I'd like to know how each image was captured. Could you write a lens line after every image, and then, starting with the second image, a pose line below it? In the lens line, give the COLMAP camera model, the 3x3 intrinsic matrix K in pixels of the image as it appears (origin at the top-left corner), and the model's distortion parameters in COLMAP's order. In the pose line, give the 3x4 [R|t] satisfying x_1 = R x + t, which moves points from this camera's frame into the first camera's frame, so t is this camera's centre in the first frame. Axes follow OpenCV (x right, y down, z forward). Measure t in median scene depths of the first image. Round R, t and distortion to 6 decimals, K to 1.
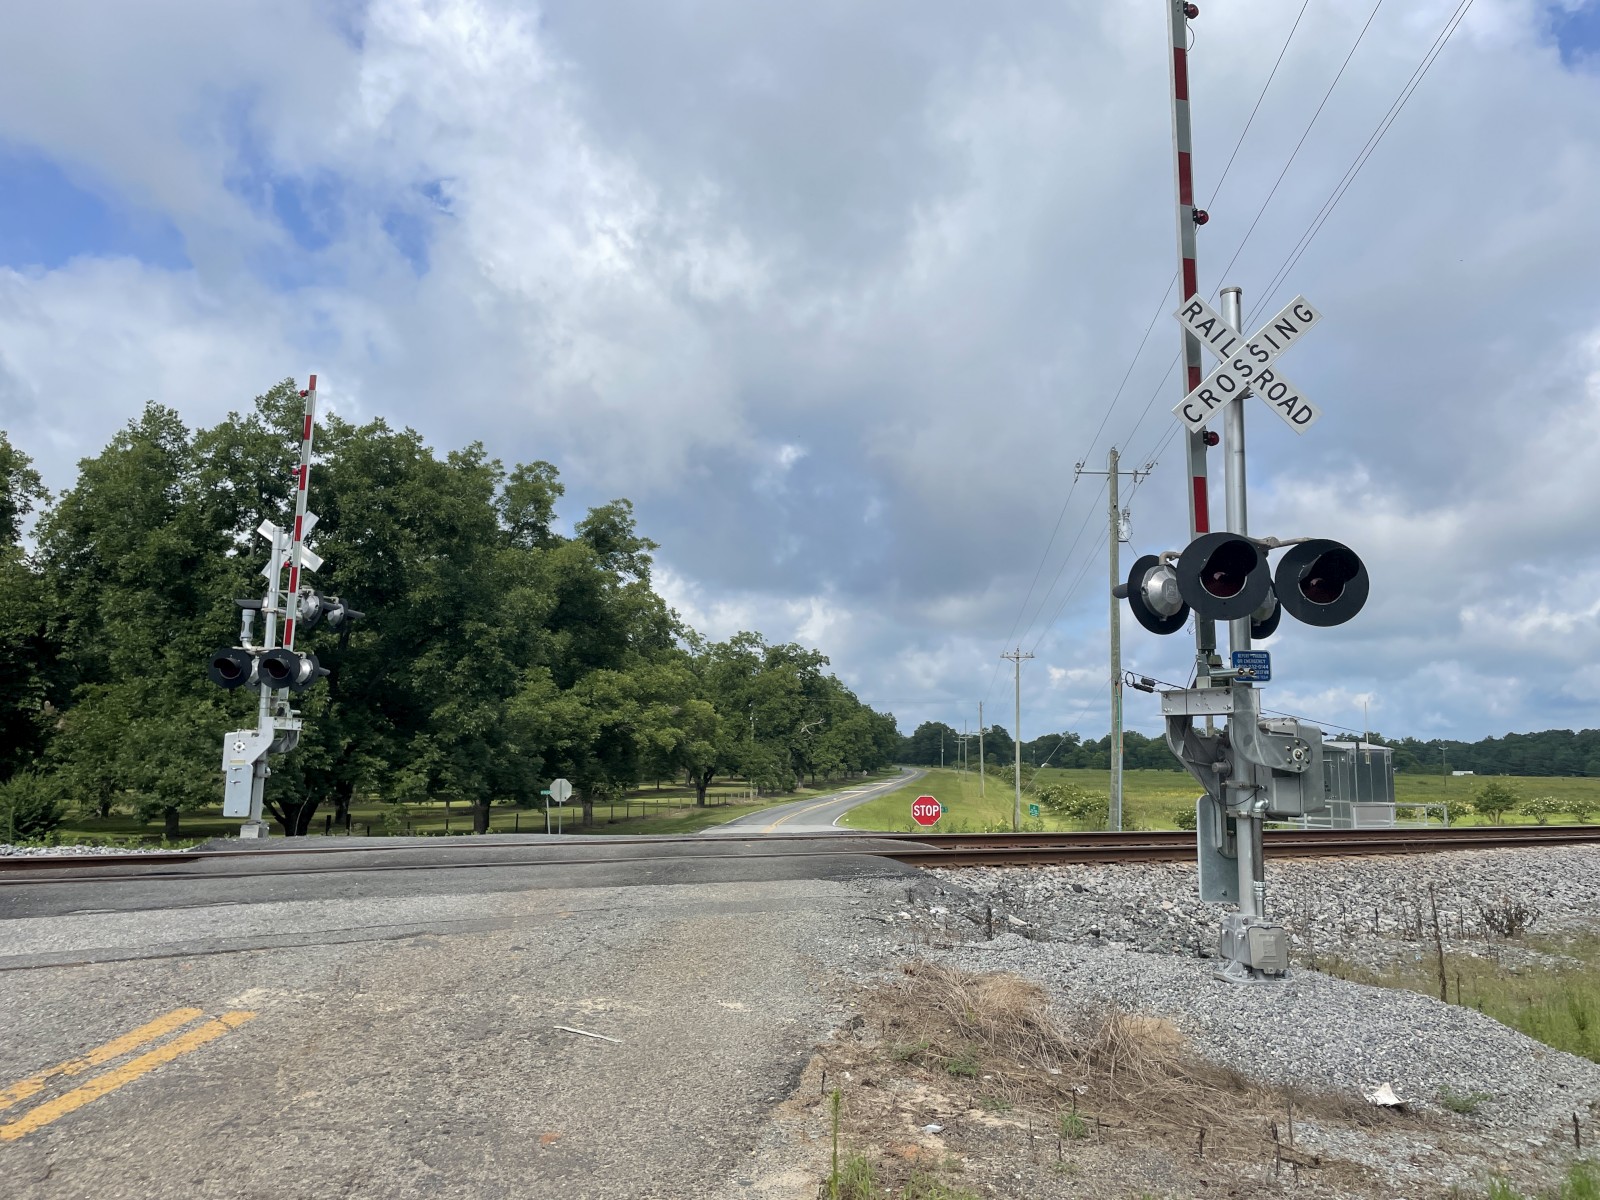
lens RADIAL K [[1193.1, 0, 803.0], [0, 1193.1, 588.6], [0, 0, 1]] dist [0.086582, -0.117776]
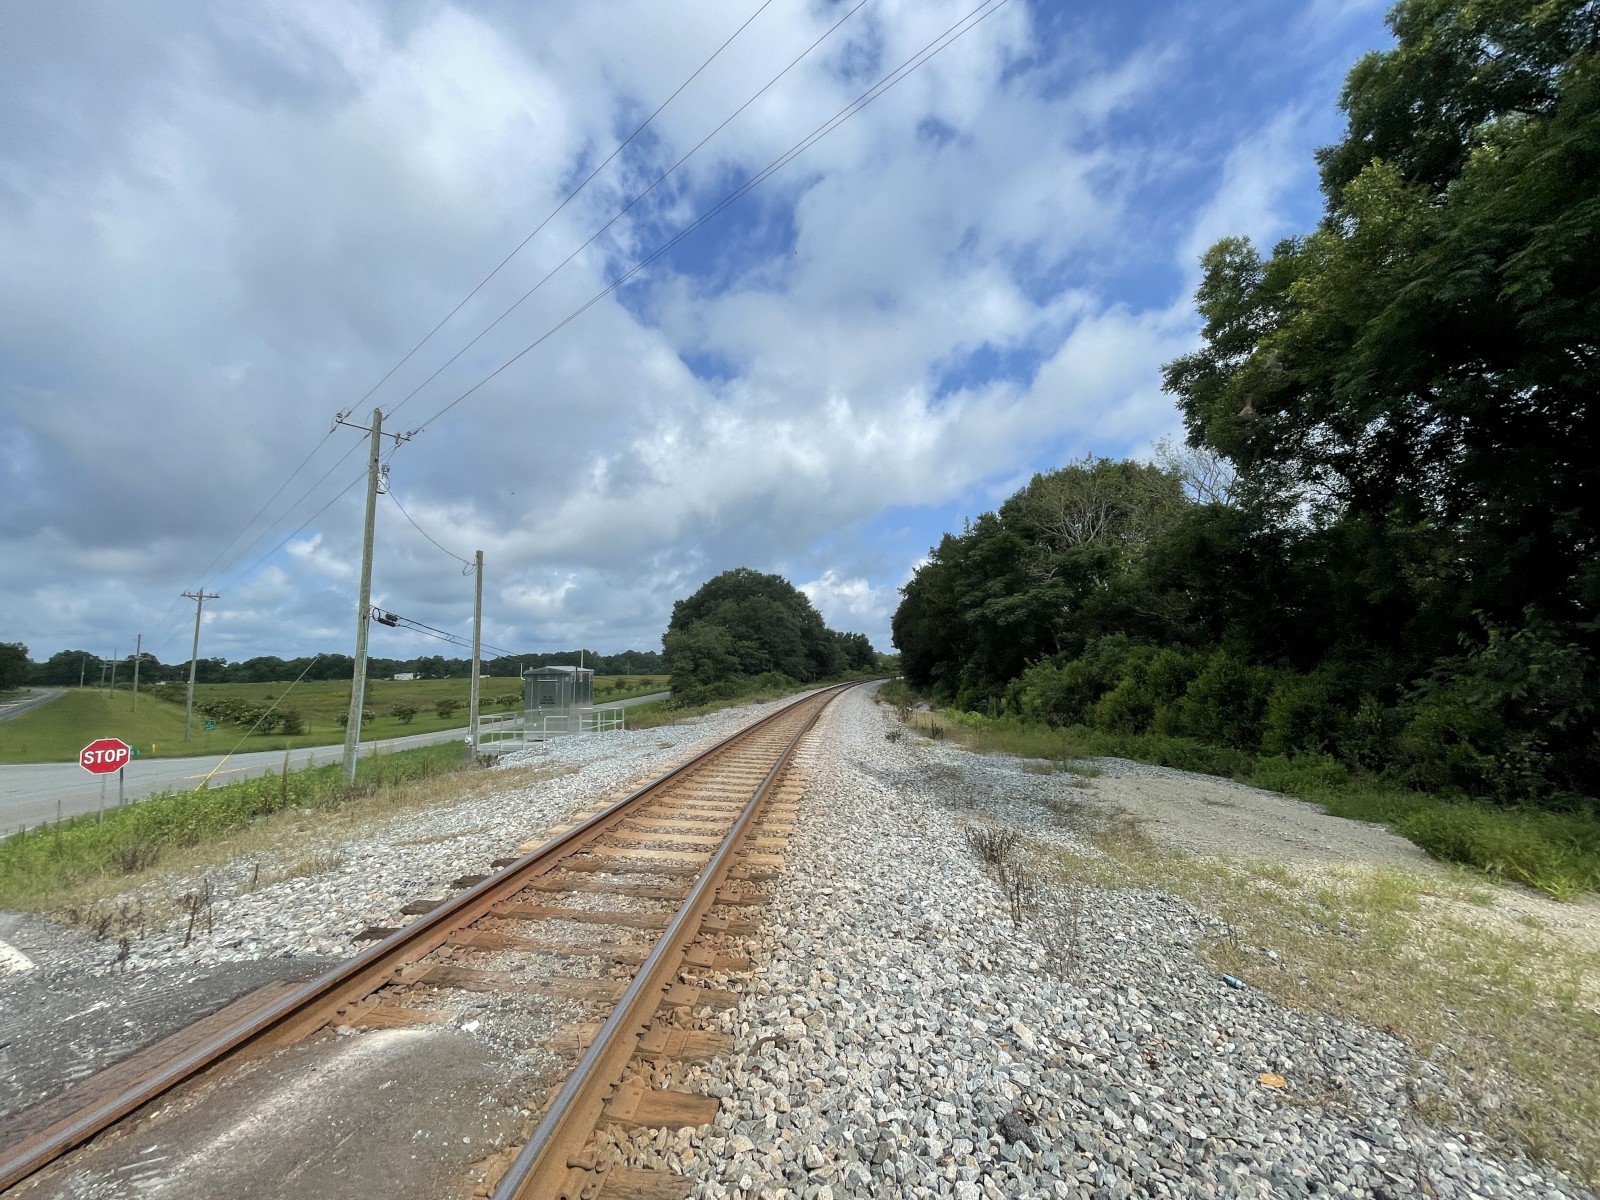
lens RADIAL K [[634.9, 0, 800.0], [0, 634.9, 600.0], [0, 0, 1]] dist [-0.009386, 0.000209]
pose [[0.567486, 0.065128, 0.820803, 0.022727], [-0.090983, 0.995722, -0.016104, 0.086822], [-0.818341, -0.065541, 0.570984, 0.821828]]
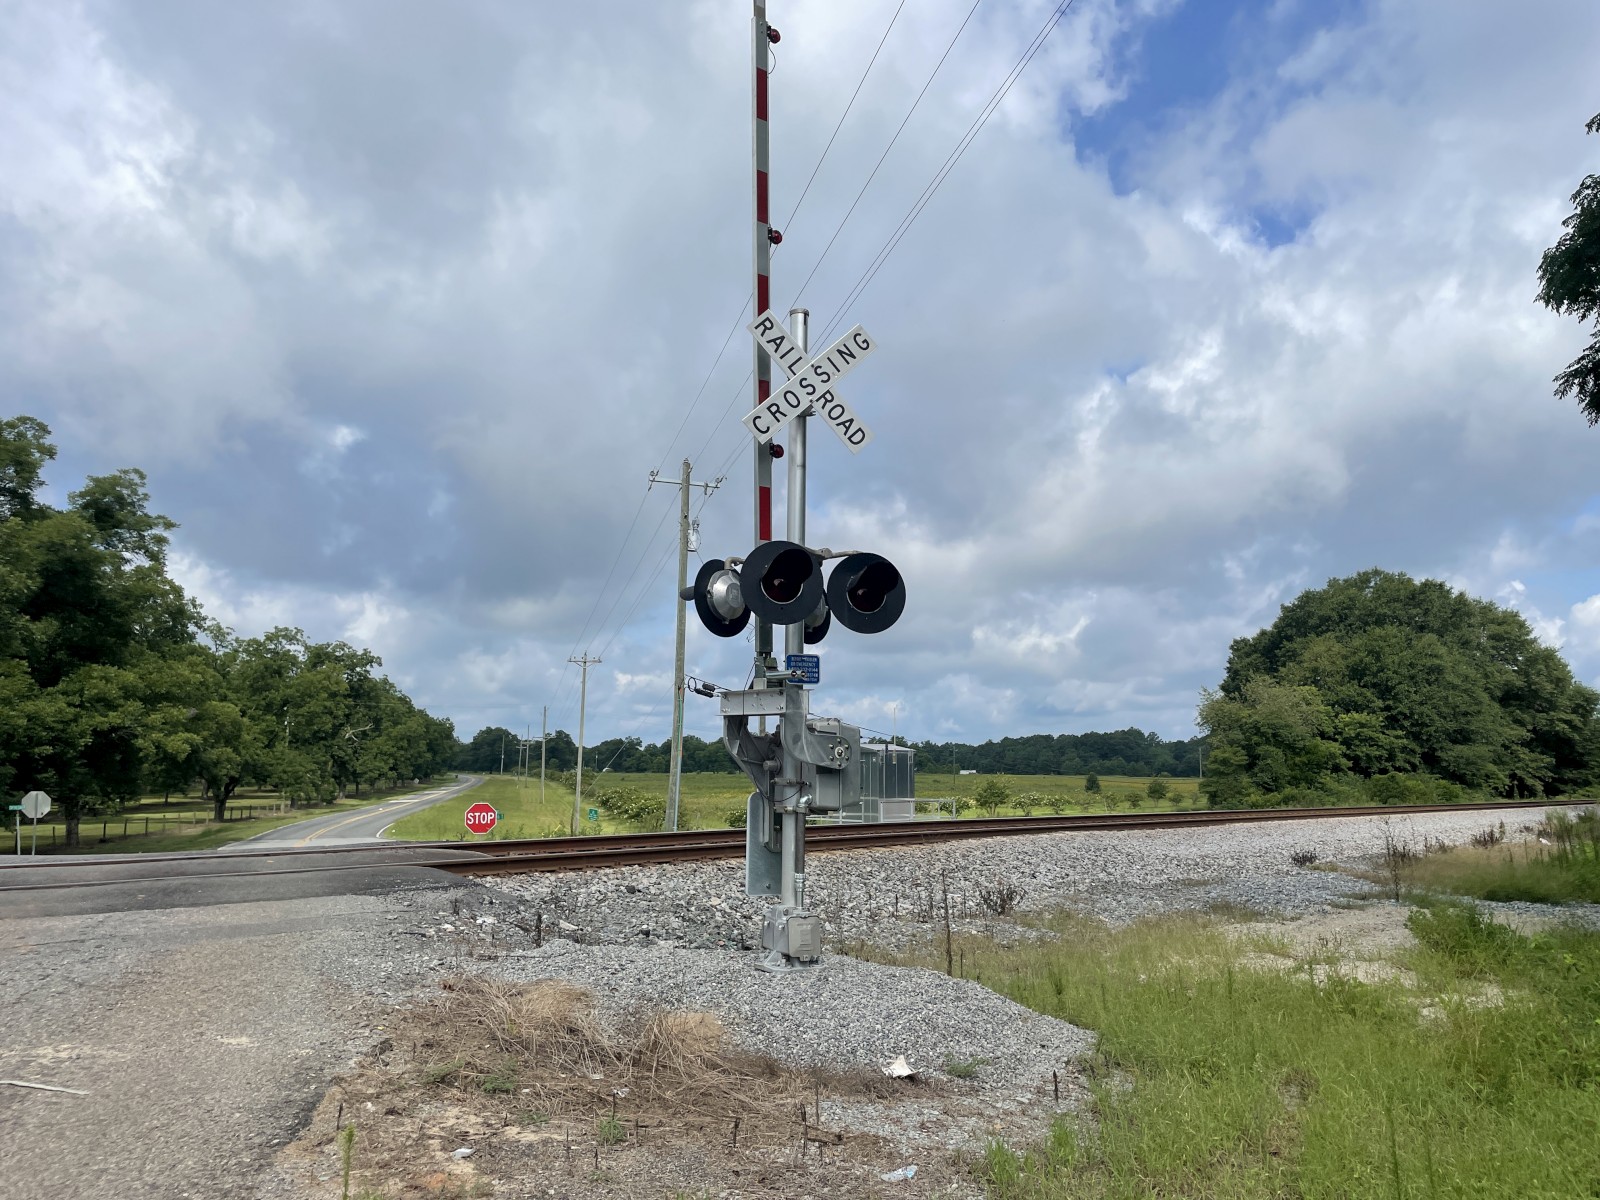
lens RADIAL K [[1191.7, 0, 807.6], [0, 1191.7, 600.1], [0, 0, 1]] dist [0.092794, -0.121811]
pose [[0.935193, 0.042323, 0.351601, 0.003671], [-0.044076, 0.999024, -0.003019, 0.004099], [-0.351386, -0.012674, 0.936145, 0.013073]]
